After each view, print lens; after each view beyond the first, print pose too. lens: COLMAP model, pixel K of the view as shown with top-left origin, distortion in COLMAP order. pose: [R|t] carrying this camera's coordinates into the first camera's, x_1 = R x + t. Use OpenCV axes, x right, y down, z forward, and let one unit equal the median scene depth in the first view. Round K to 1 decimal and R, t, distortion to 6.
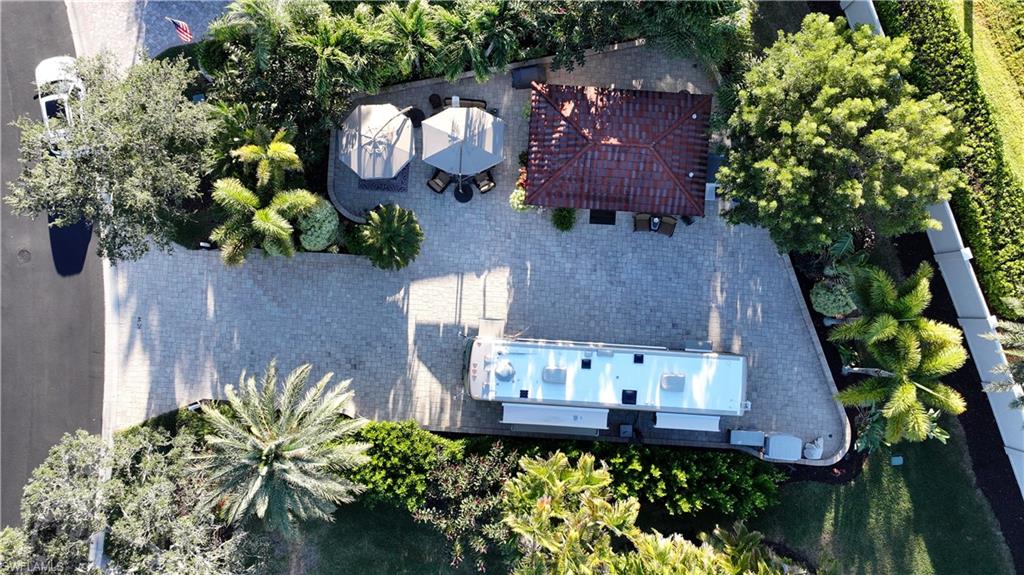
lens RADIAL K [[846.0, 0, 508.4], [0, 846.0, 290.5], [0, 0, 1]] dist [0.011617, -0.016202]
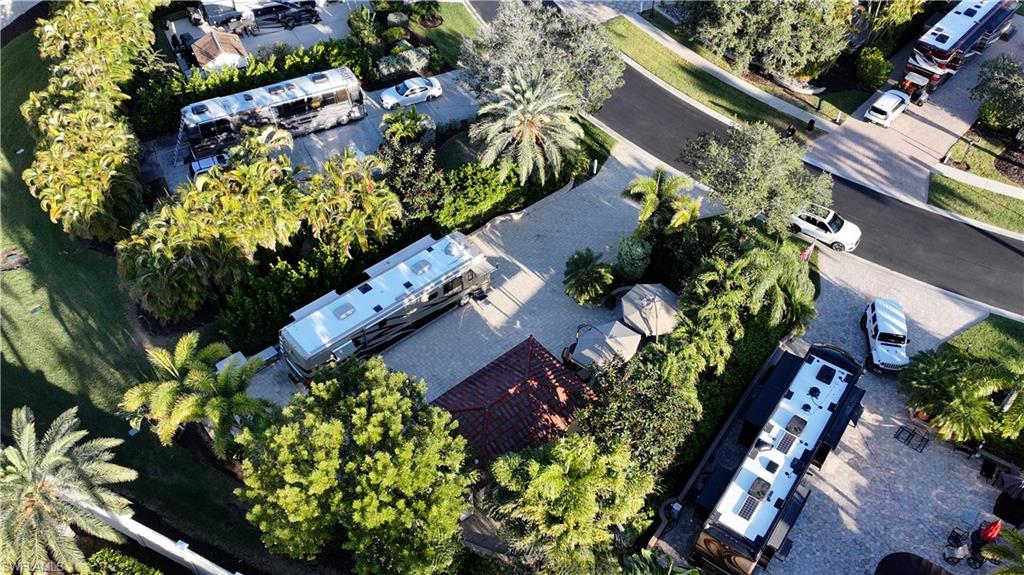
lens RADIAL K [[846.0, 0, 518.4], [0, 846.0, 294.2], [0, 0, 1]] dist [0.011617, -0.016202]
pose [[-0.717997, 0.518470, -0.464402, 0.553827], [-0.695830, -0.517999, 0.497492, -0.650094], [0.017375, 0.680342, 0.732689, 0.073000]]
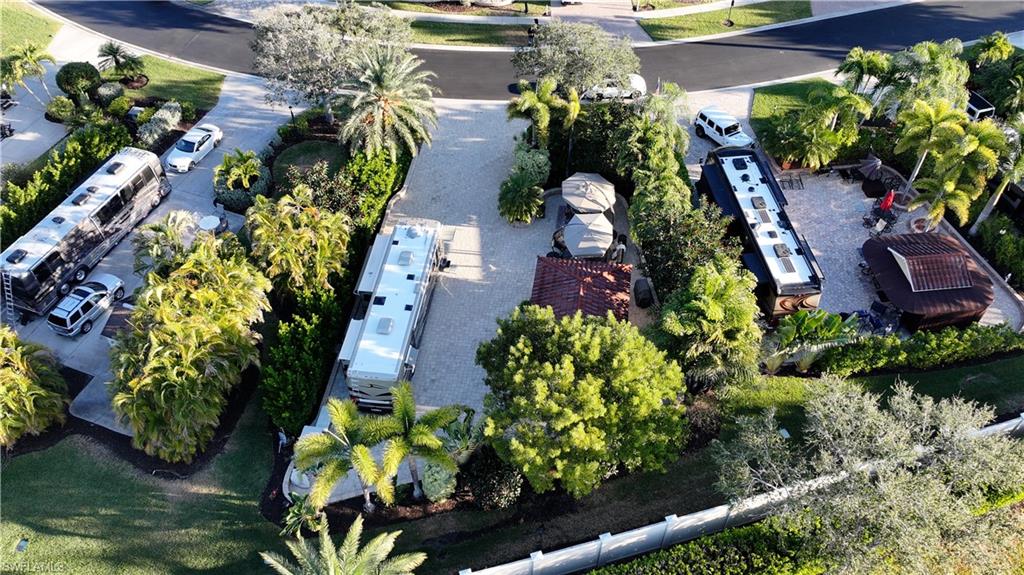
lens RADIAL K [[846.0, 0, 514.7], [0, 846.0, 287.5], [0, 0, 1]] dist [0.011617, -0.016202]
pose [[-0.067661, 0.739154, -0.670130, 0.926750], [-0.997501, -0.036408, 0.060557, -0.145511], [0.020362, 0.672552, 0.739770, 0.055754]]
